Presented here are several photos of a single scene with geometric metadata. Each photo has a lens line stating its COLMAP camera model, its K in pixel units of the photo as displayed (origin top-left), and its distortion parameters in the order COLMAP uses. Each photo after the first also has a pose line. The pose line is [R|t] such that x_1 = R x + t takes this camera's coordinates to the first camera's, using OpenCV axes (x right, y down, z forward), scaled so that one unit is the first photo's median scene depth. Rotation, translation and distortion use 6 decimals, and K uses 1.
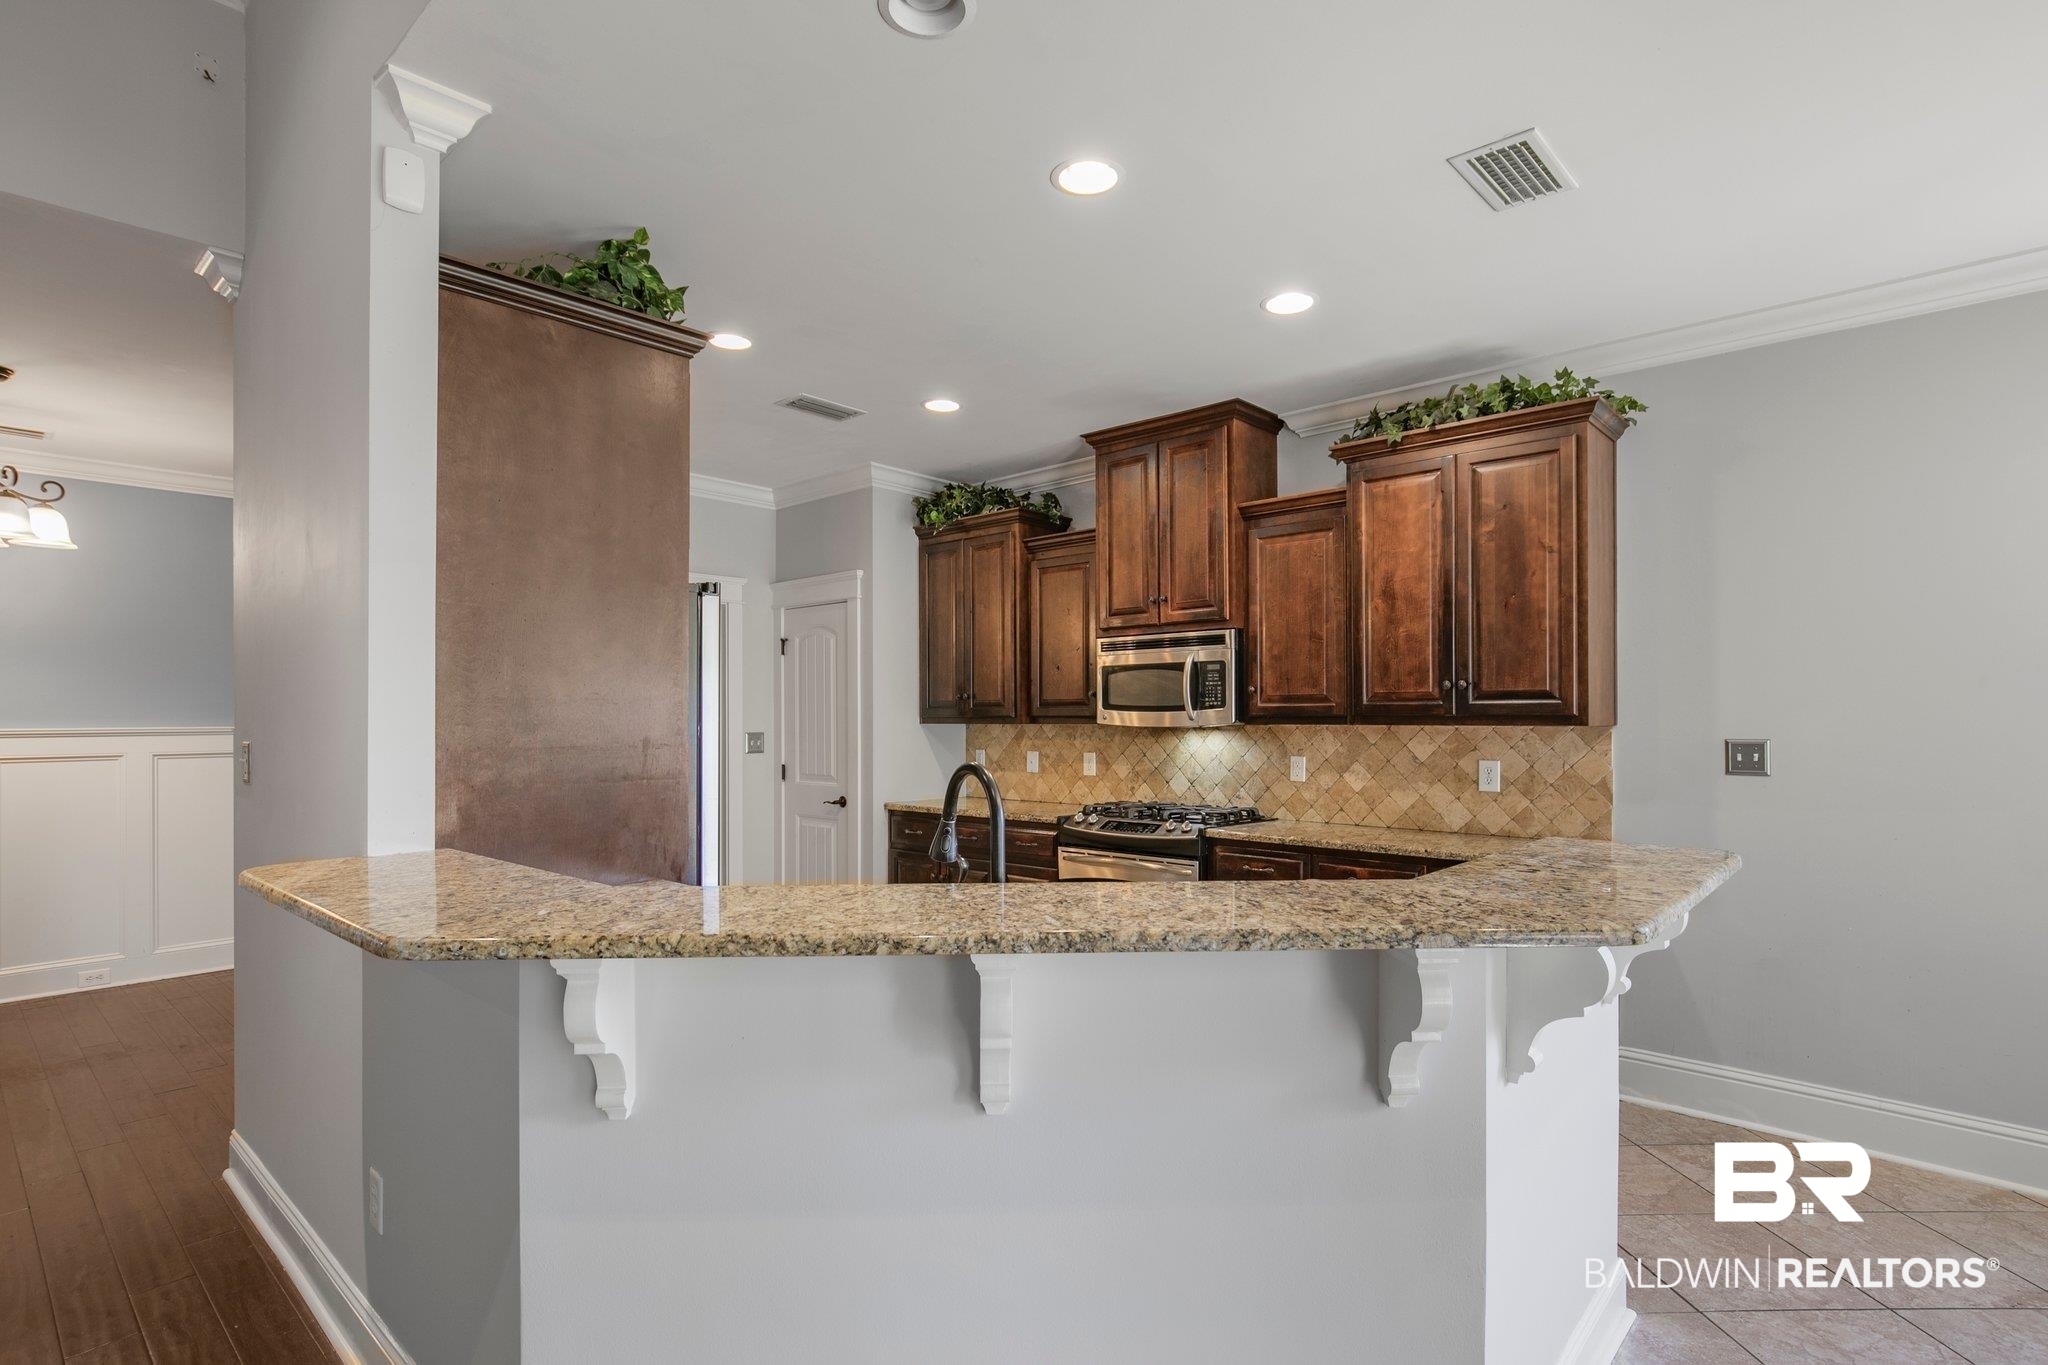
lens RADIAL K [[1016.0, 0, 1026.3], [0, 1016.0, 708.9], [0, 0, 1]] dist [-0.002141, 0.002624]
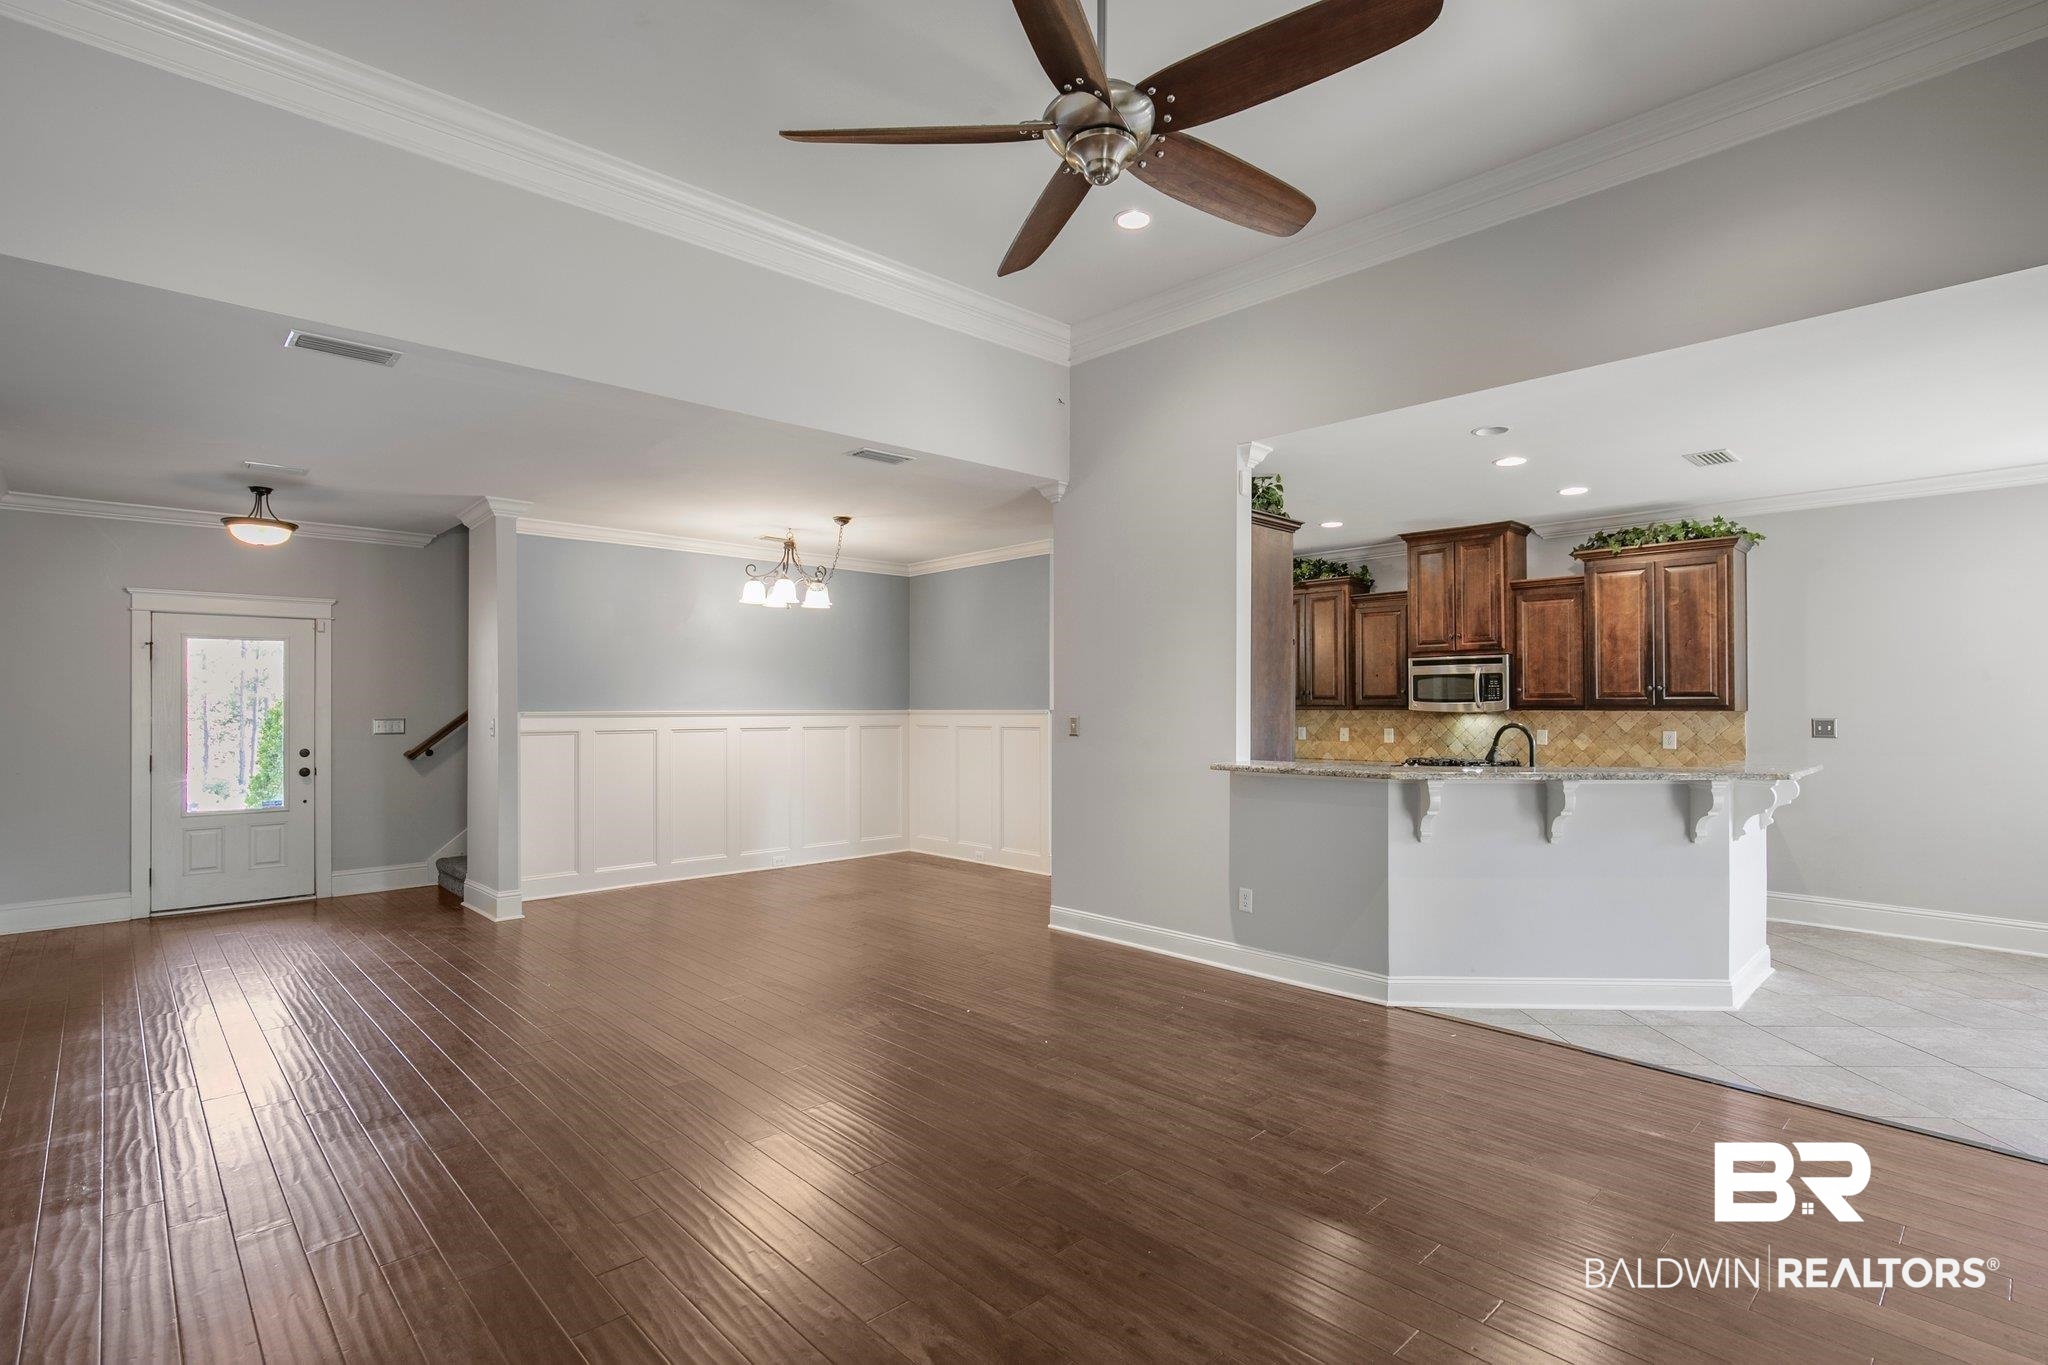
lens RADIAL K [[979.1, 0, 1019.0], [0, 979.1, 690.0], [0, 0, 1]] dist [-0.013721, 0.005655]
pose [[0.997541, 0.001624, -0.070060, -0.497409], [-0.002267, 0.999956, -0.009106, -0.002004], [0.070042, 0.009242, 0.997501, -0.688110]]
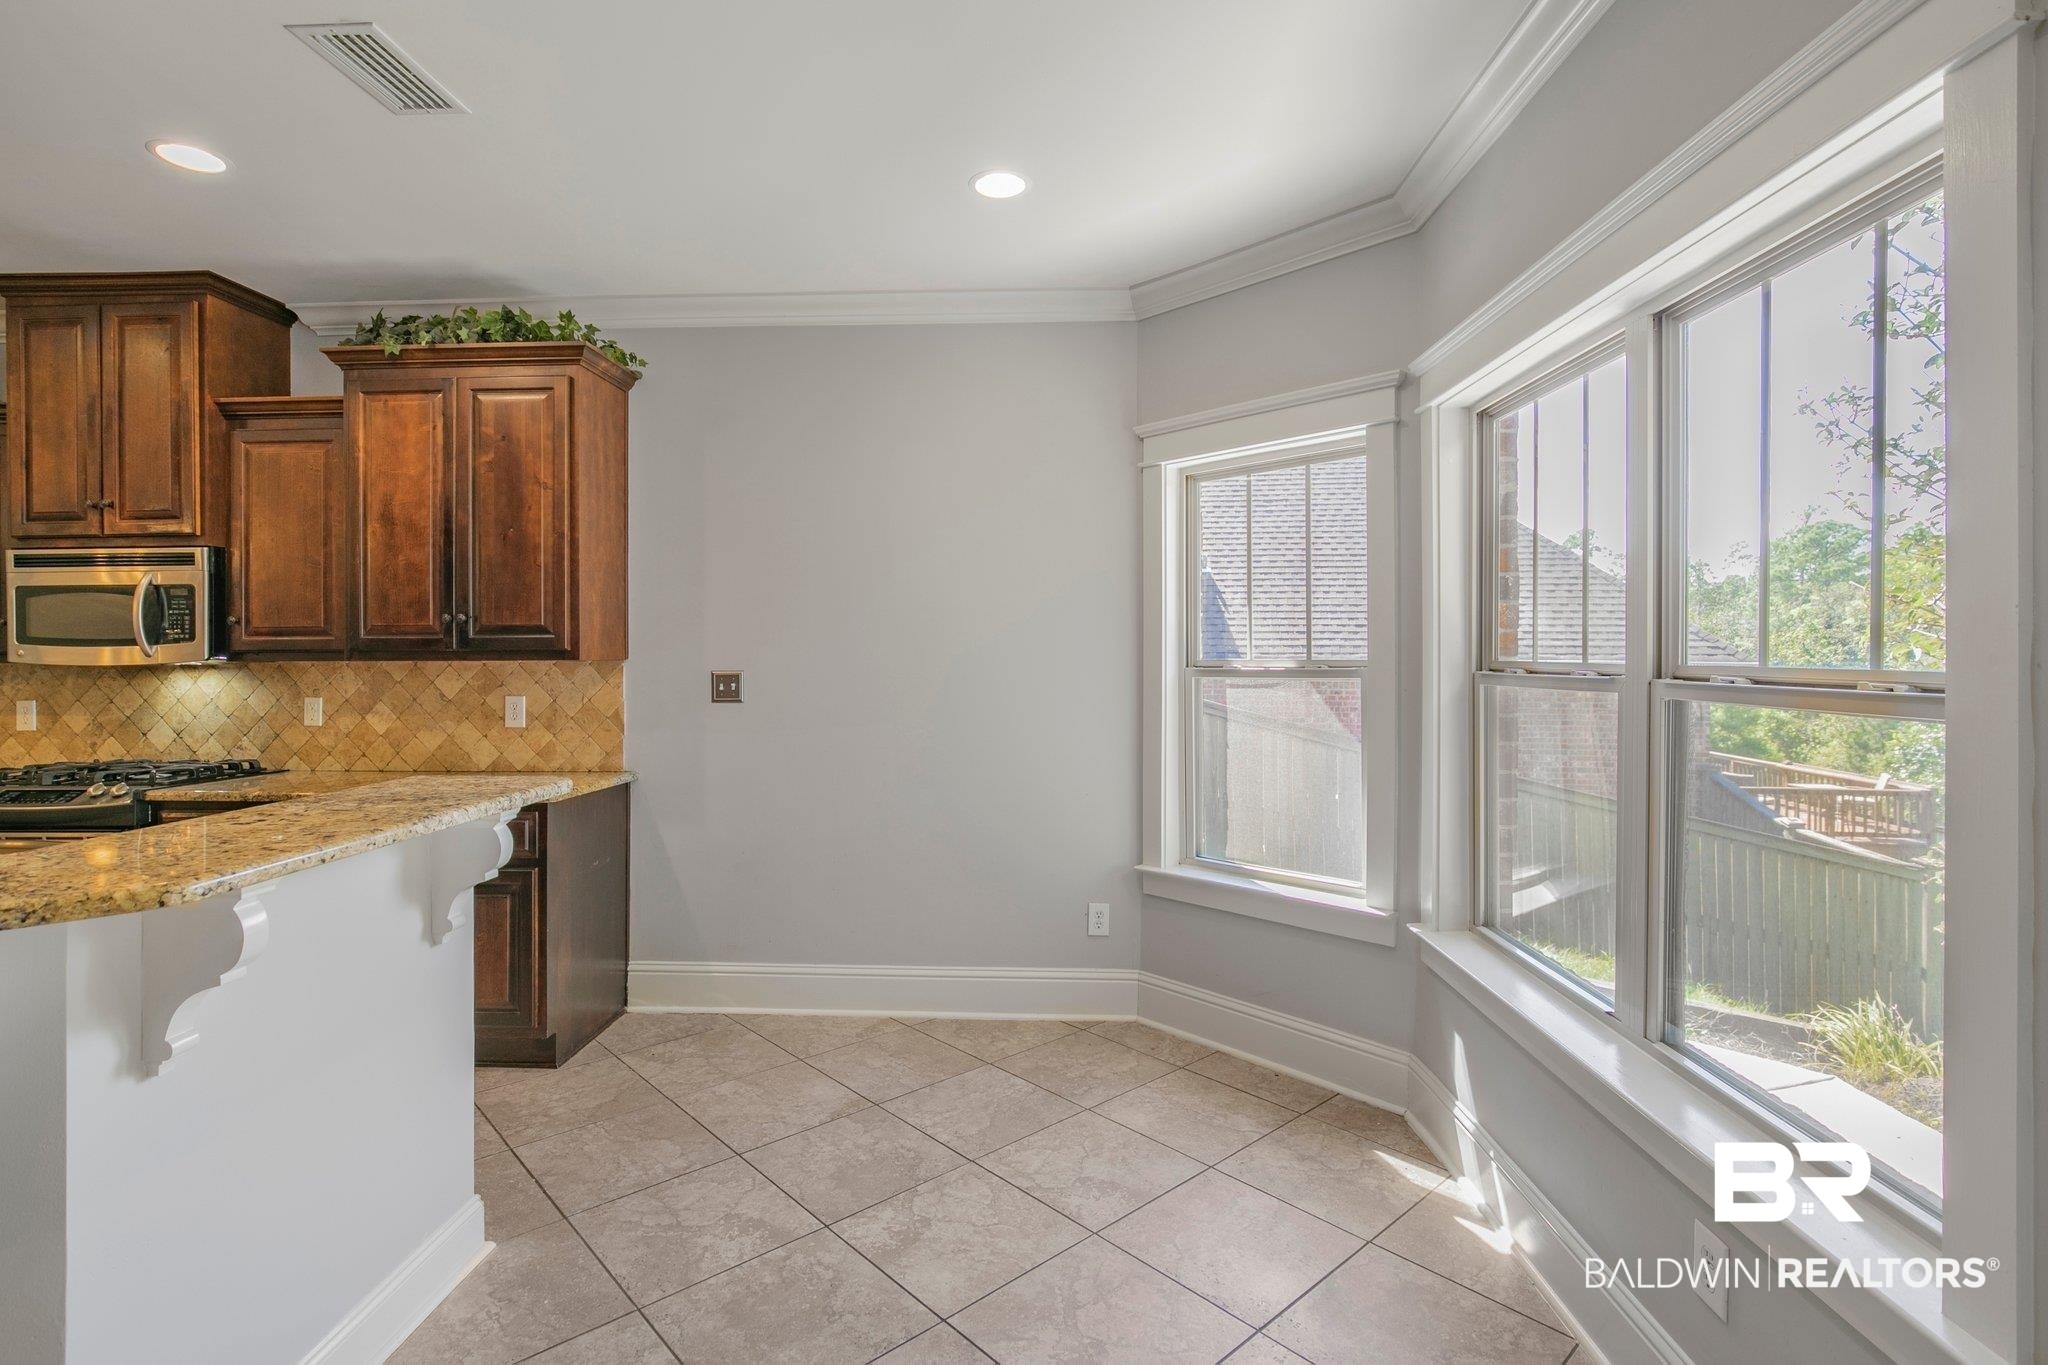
lens RADIAL K [[979.1, 0, 1019.2], [0, 979.1, 646.2], [0, 0, 1]] dist [-0.013721, 0.005655]
pose [[0.769166, 0.001637, 0.639047, 0.206464], [-0.001554, 0.999999, -0.000692, 0.002012], [-0.639048, -0.000461, 0.769167, -0.038751]]
